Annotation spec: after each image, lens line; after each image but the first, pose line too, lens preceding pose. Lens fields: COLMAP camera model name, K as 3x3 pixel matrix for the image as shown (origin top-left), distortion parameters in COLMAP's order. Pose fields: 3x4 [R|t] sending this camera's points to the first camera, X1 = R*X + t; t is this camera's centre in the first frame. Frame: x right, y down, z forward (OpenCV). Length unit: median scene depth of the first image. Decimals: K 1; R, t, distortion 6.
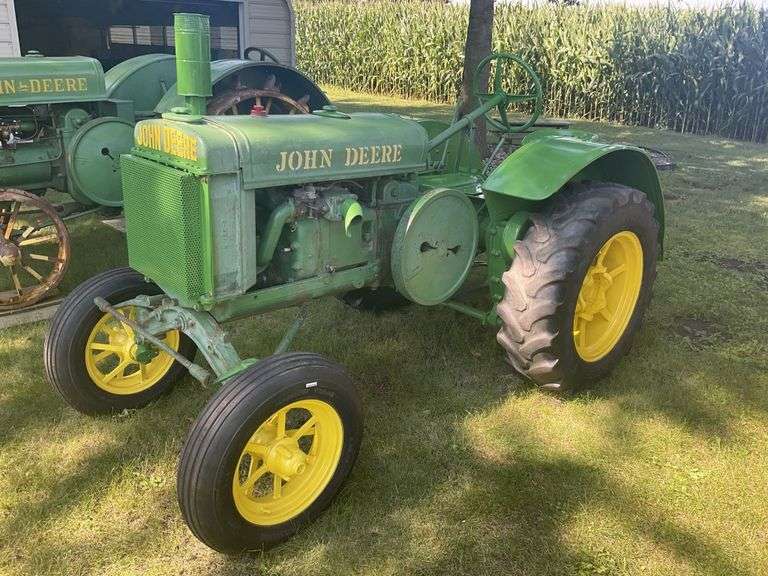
lens RADIAL K [[643.2, 0, 384.0], [0, 643.2, 288.0], [0, 0, 1]] dist [0.044975, -0.102013]
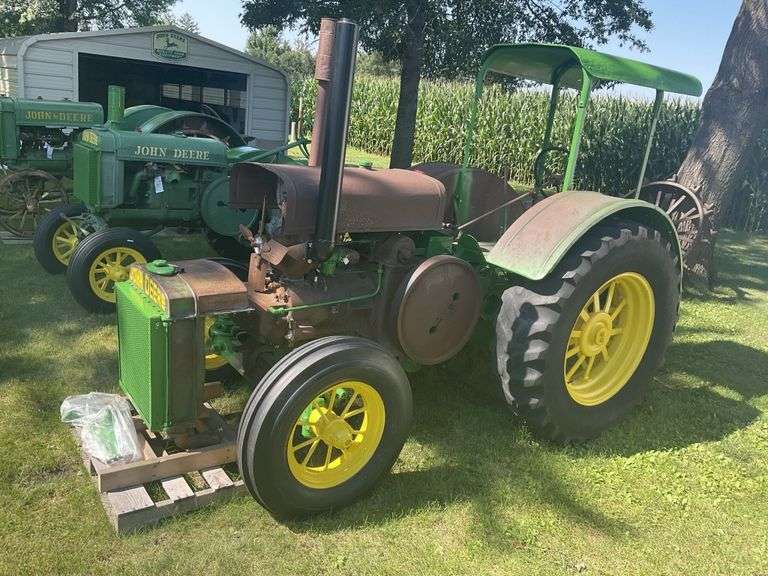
lens RADIAL K [[643.2, 0, 384.0], [0, 643.2, 288.0], [0, 0, 1]] dist [0.044975, -0.102013]
pose [[0.992543, 0.093805, -0.077837, 0.501991], [-0.101047, 0.990334, -0.095015, 0.225646], [0.068172, 0.102172, 0.992428, -0.631926]]
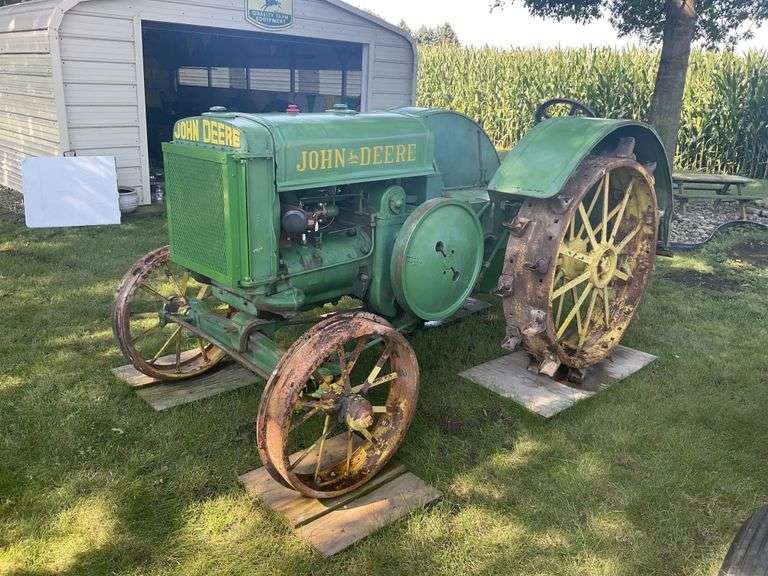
lens RADIAL K [[643.2, 0, 384.0], [0, 643.2, 288.0], [0, 0, 1]] dist [0.044975, -0.102013]
pose [[0.999965, 0.007442, 0.003761, -0.495879], [-0.007211, 0.998286, -0.058080, -0.125280], [-0.004187, 0.058051, 0.998305, 0.301142]]
